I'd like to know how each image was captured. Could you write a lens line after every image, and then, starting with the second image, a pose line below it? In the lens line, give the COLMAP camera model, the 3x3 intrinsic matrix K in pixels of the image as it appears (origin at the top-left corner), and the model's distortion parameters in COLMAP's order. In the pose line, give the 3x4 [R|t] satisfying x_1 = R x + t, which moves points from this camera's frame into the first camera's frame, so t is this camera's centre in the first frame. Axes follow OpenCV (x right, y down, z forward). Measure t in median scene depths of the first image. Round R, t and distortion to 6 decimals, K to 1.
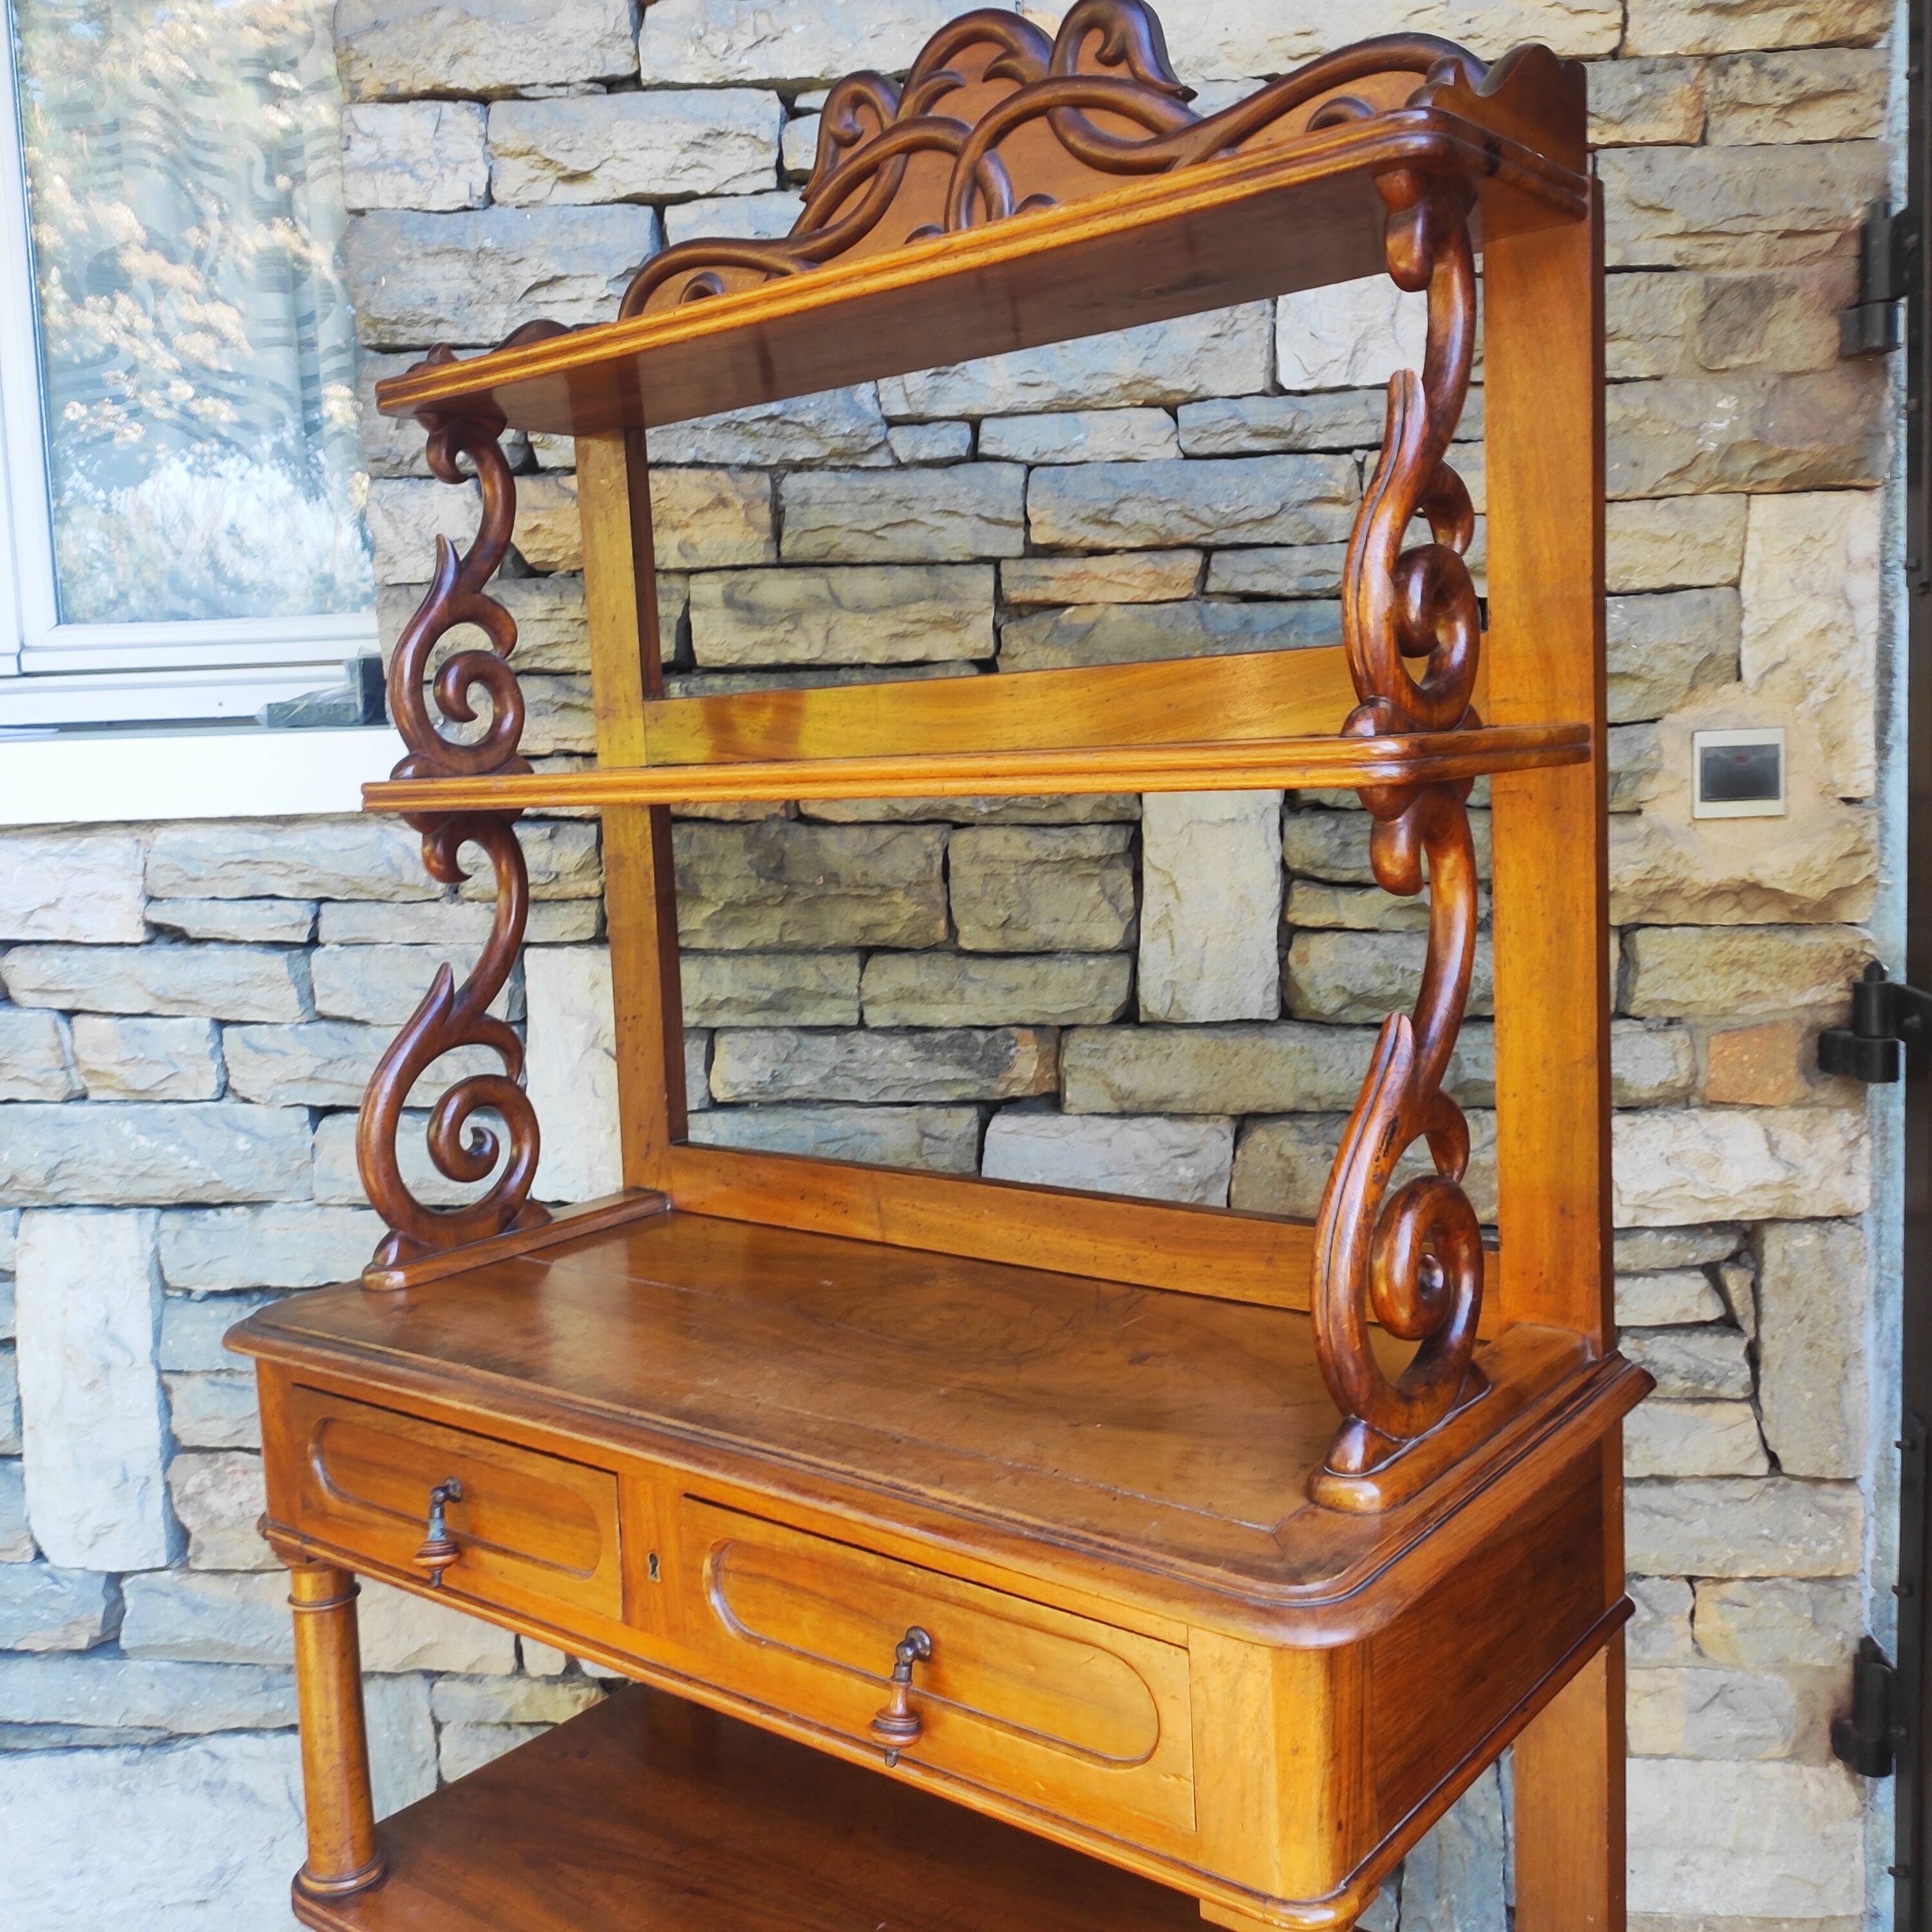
lens RADIAL K [[1862.1, 0, 966.0], [0, 1862.1, 966.0], [0, 0, 1]] dist [0.037930, -0.020158]
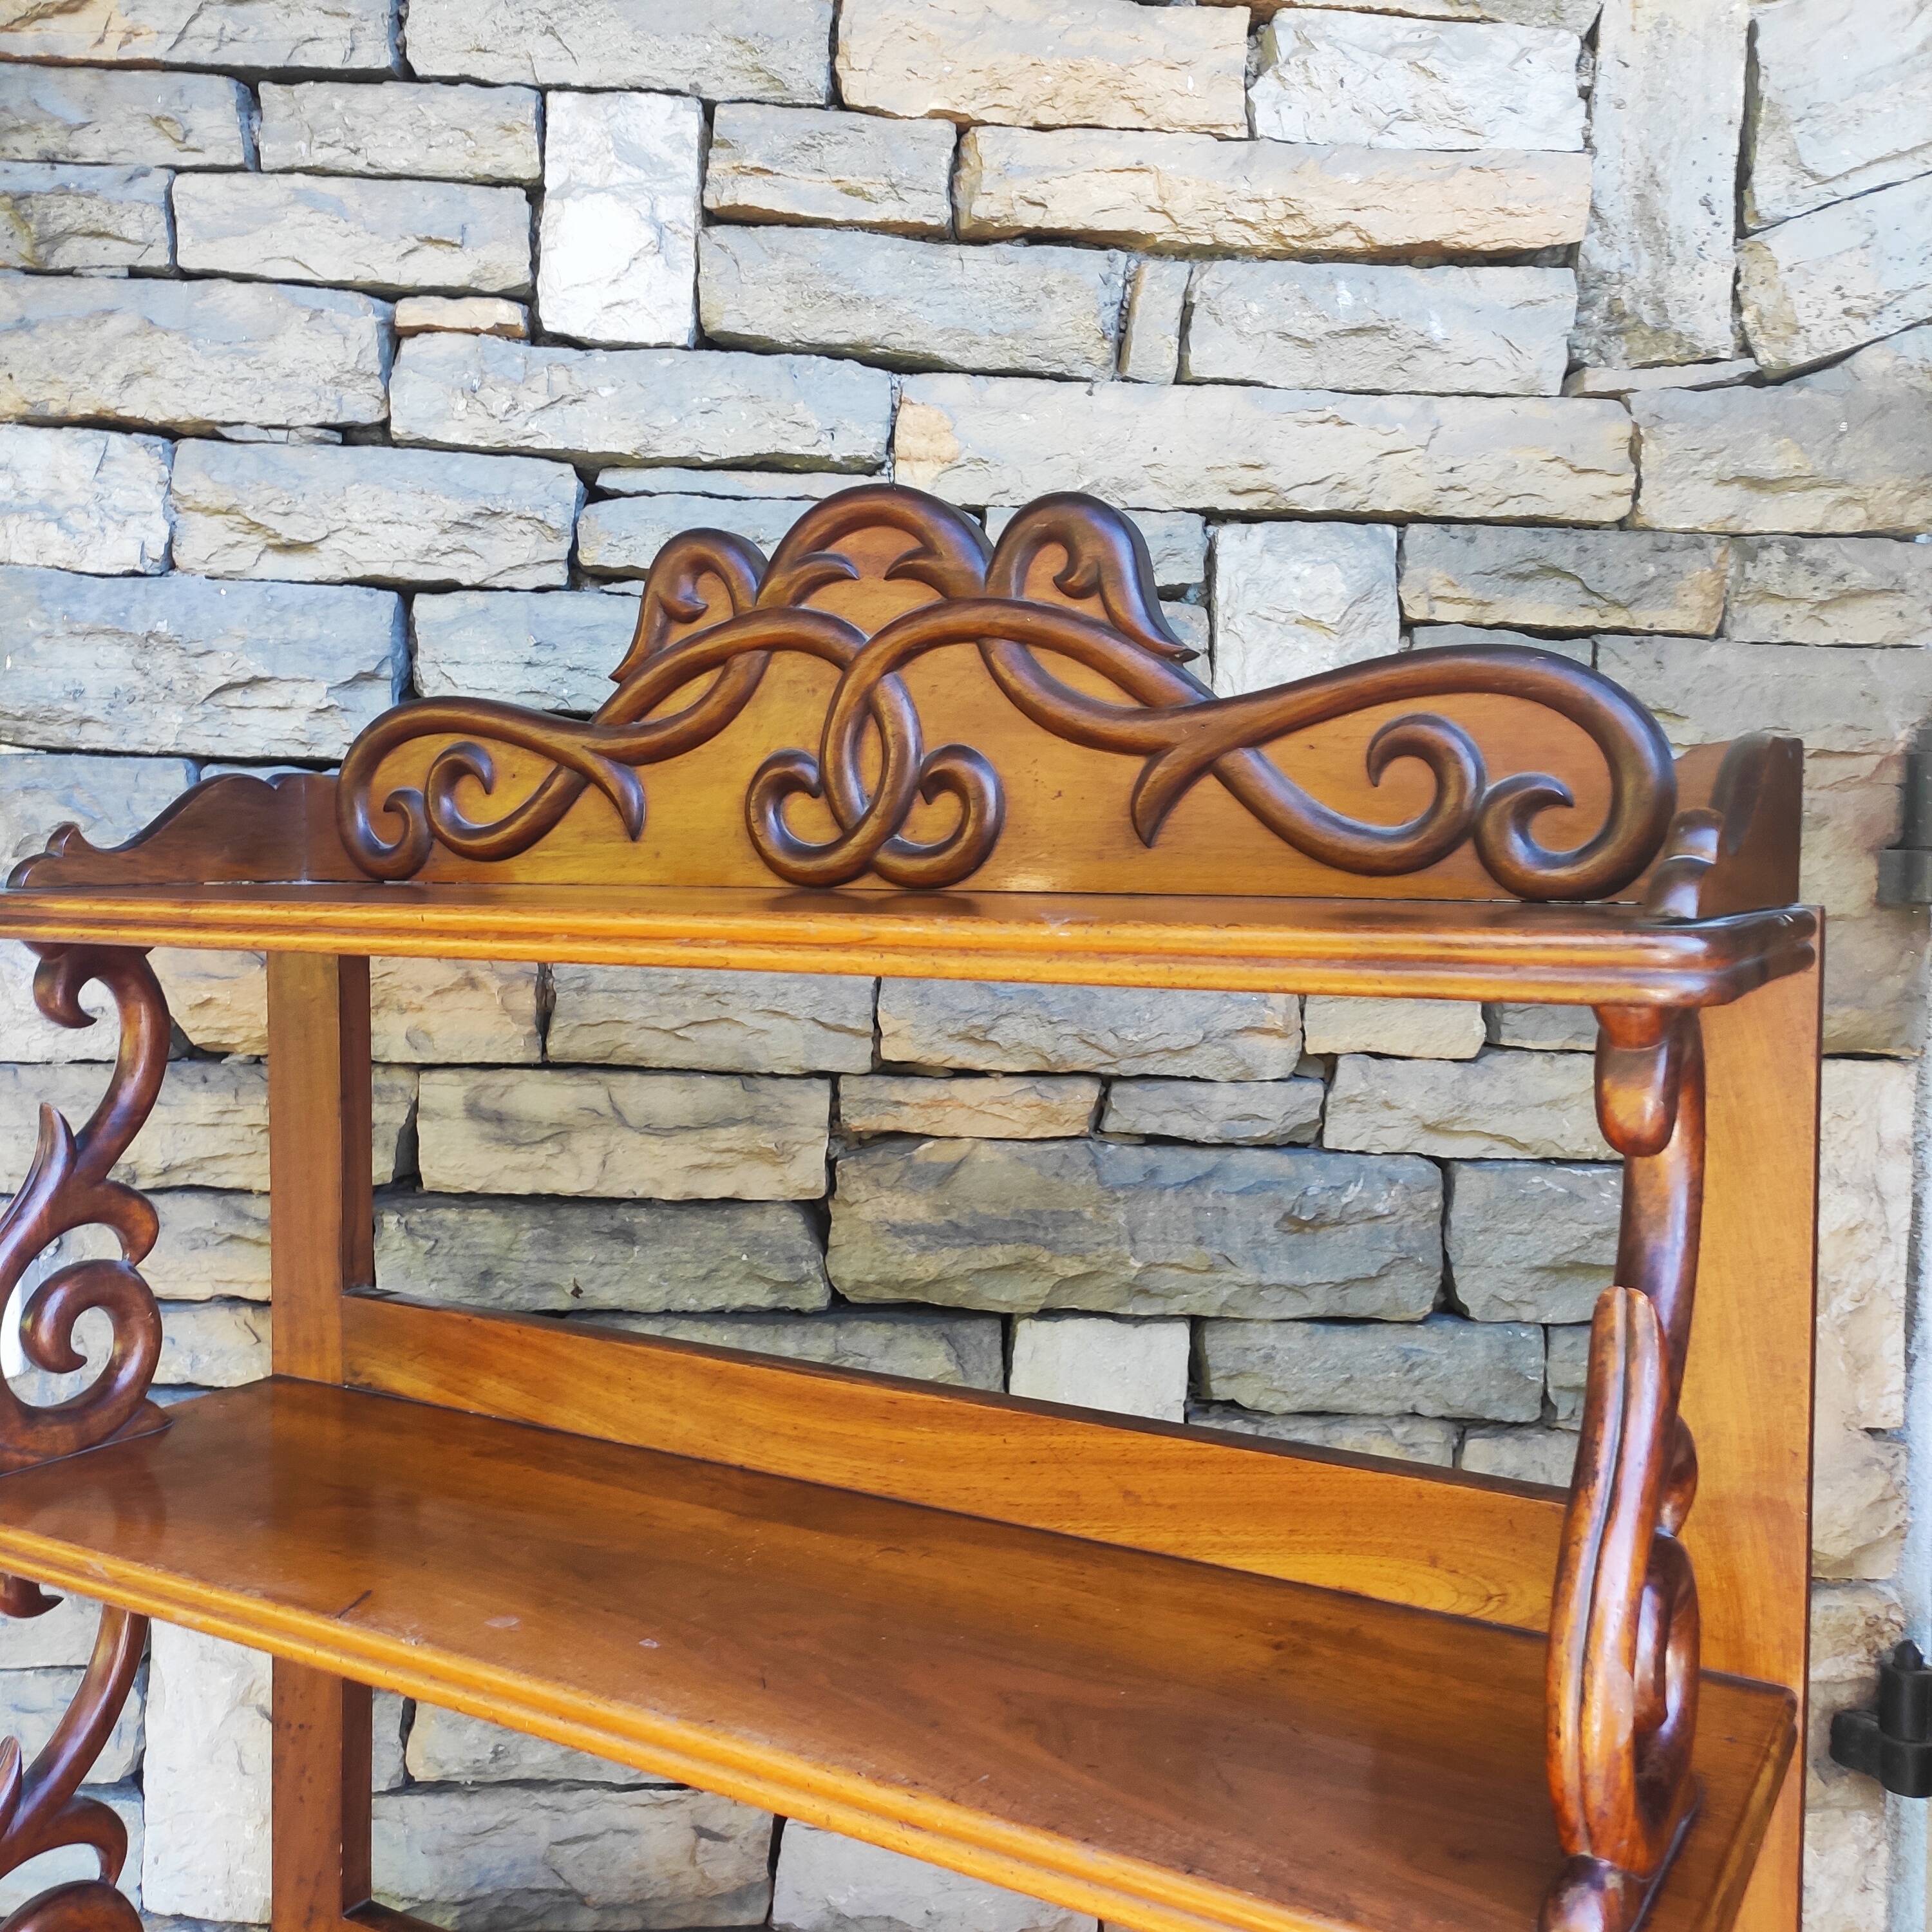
lens RADIAL K [[1881.6, 0, 964.8], [0, 1881.6, 977.5], [0, 0, 1]] dist [0.043440, -0.010417]
pose [[0.988963, 0.045895, 0.140874, -0.041207], [-0.036704, 0.997067, -0.067157, -0.205584], [-0.143543, 0.061245, 0.987747, 0.223022]]
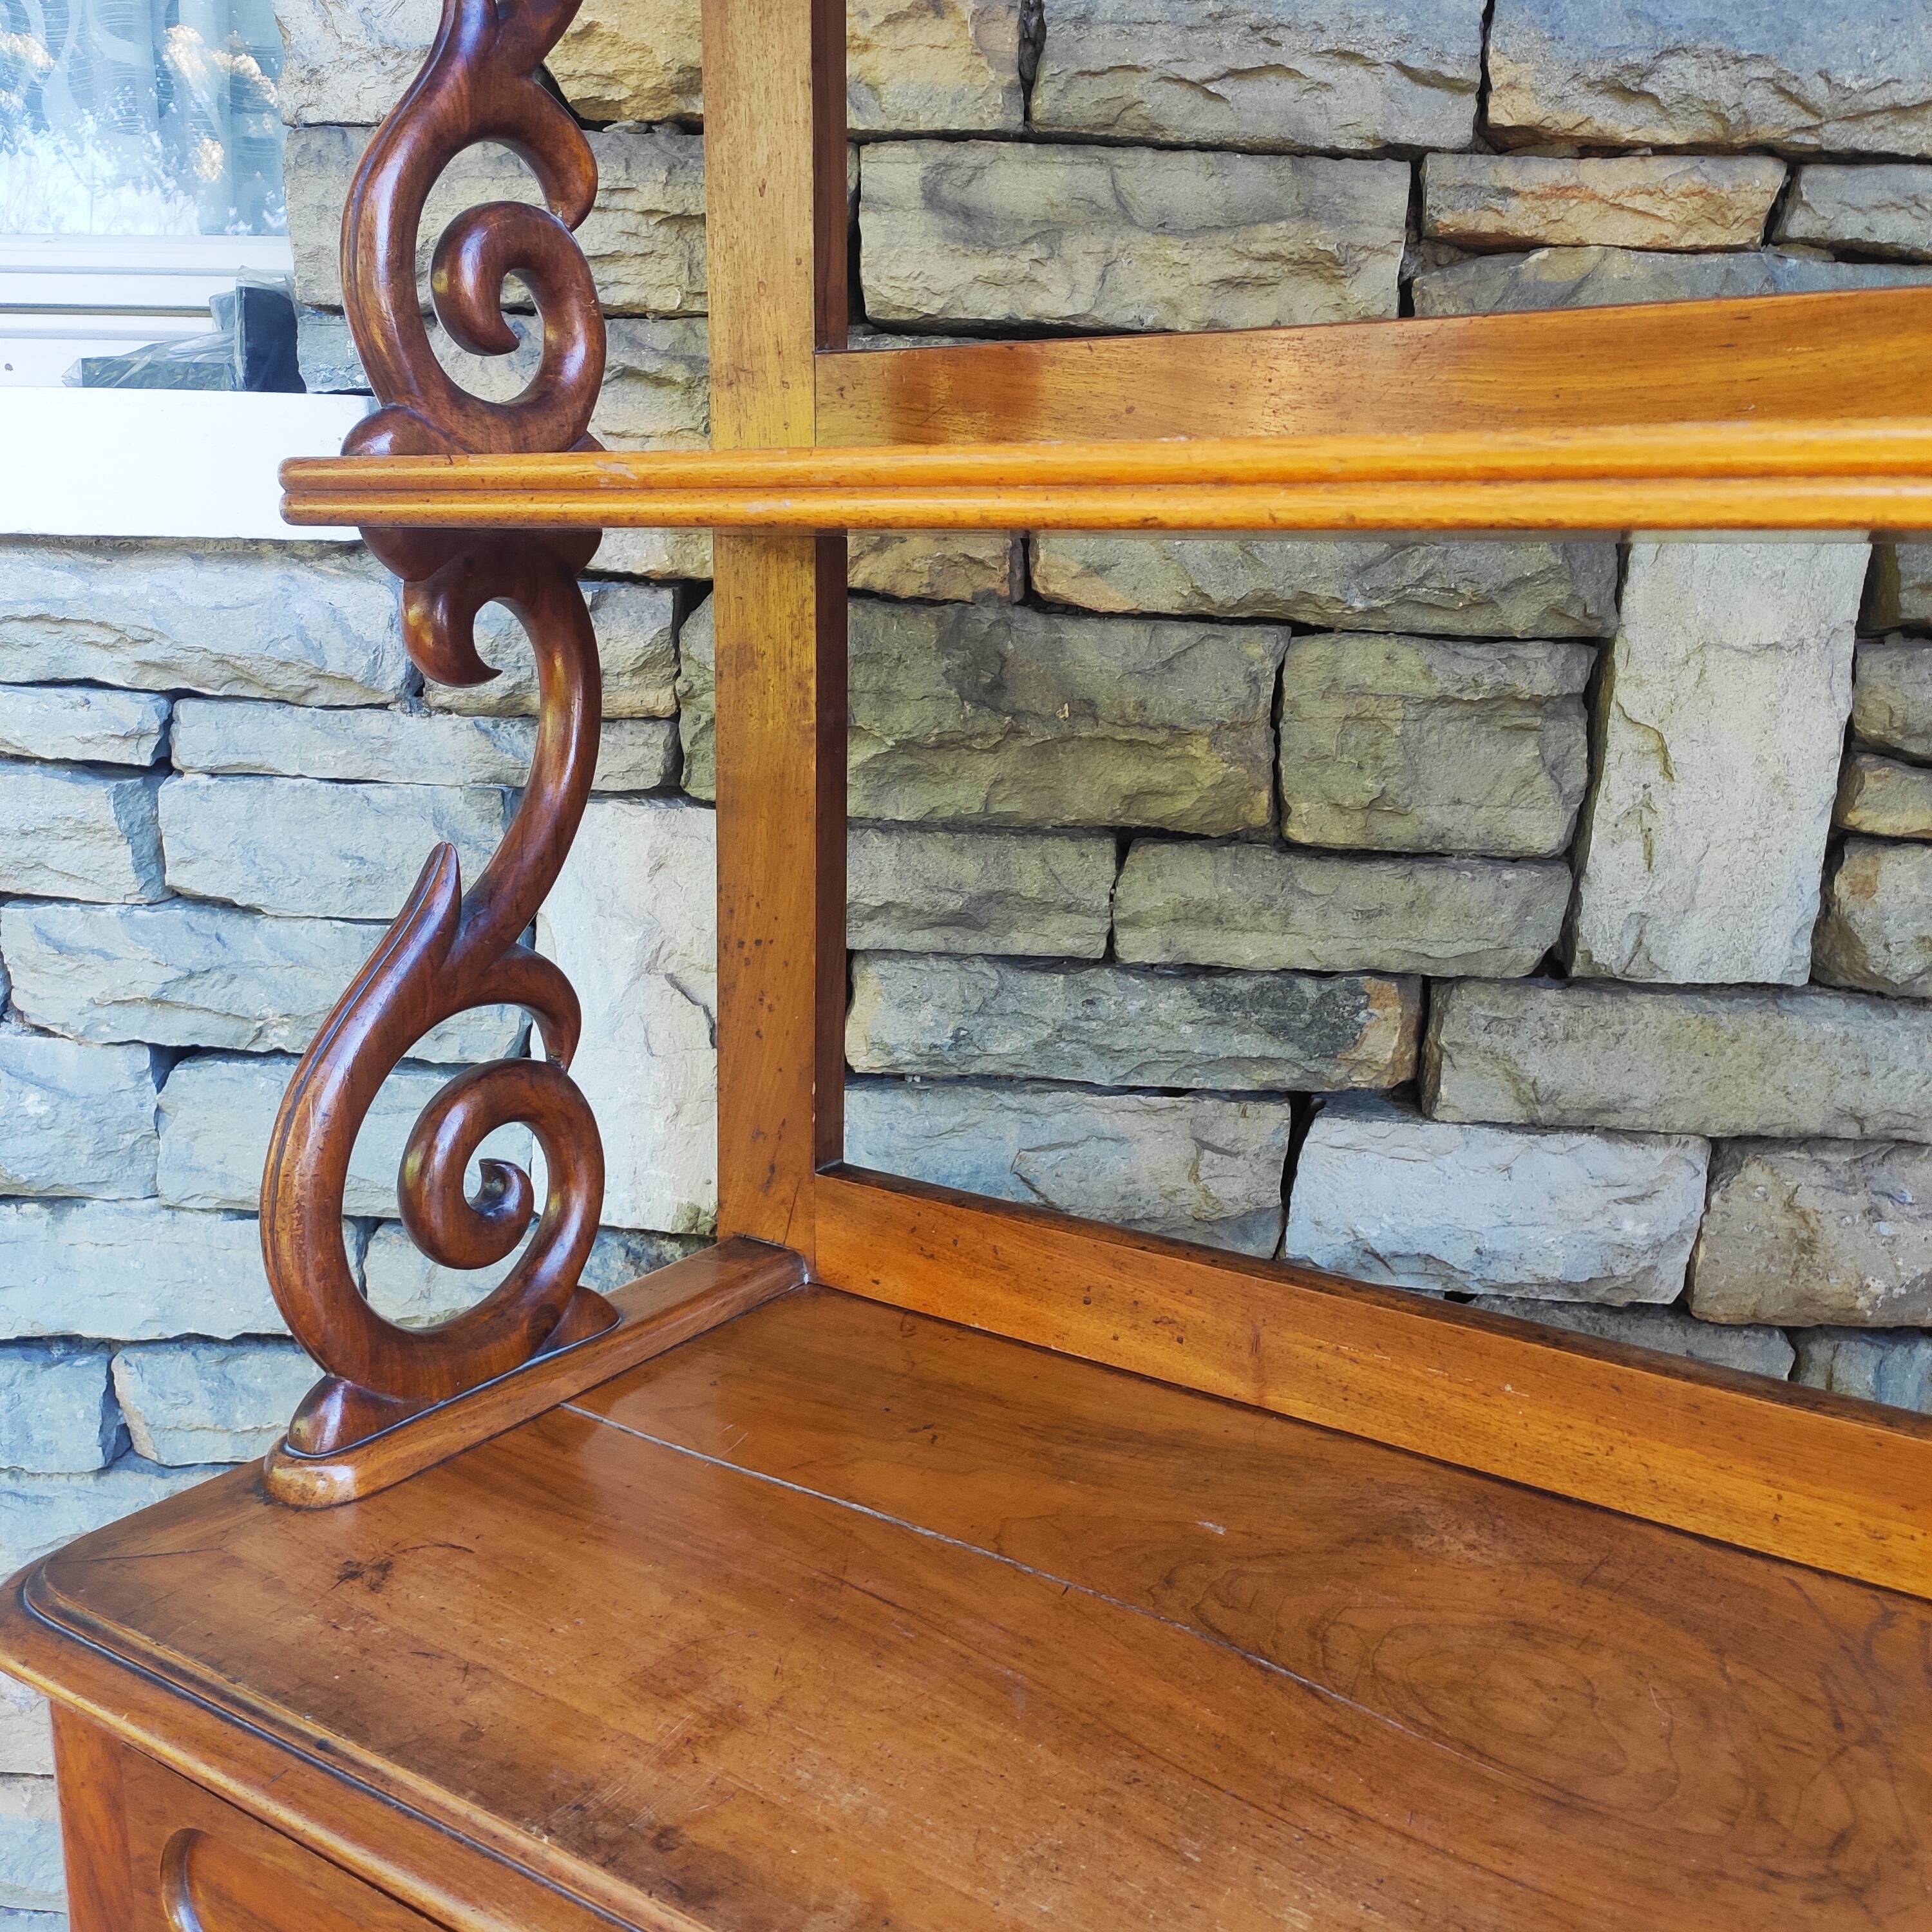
lens RADIAL K [[1932.4, 0, 987.0], [0, 1932.4, 984.5], [0, 0, 1]] dist [0.042829, -0.028915]
pose [[0.995939, 0.045050, 0.077946, -0.146028], [-0.052855, 0.993466, 0.101152, -0.021208], [-0.072880, -0.104861, 0.991813, 0.397039]]
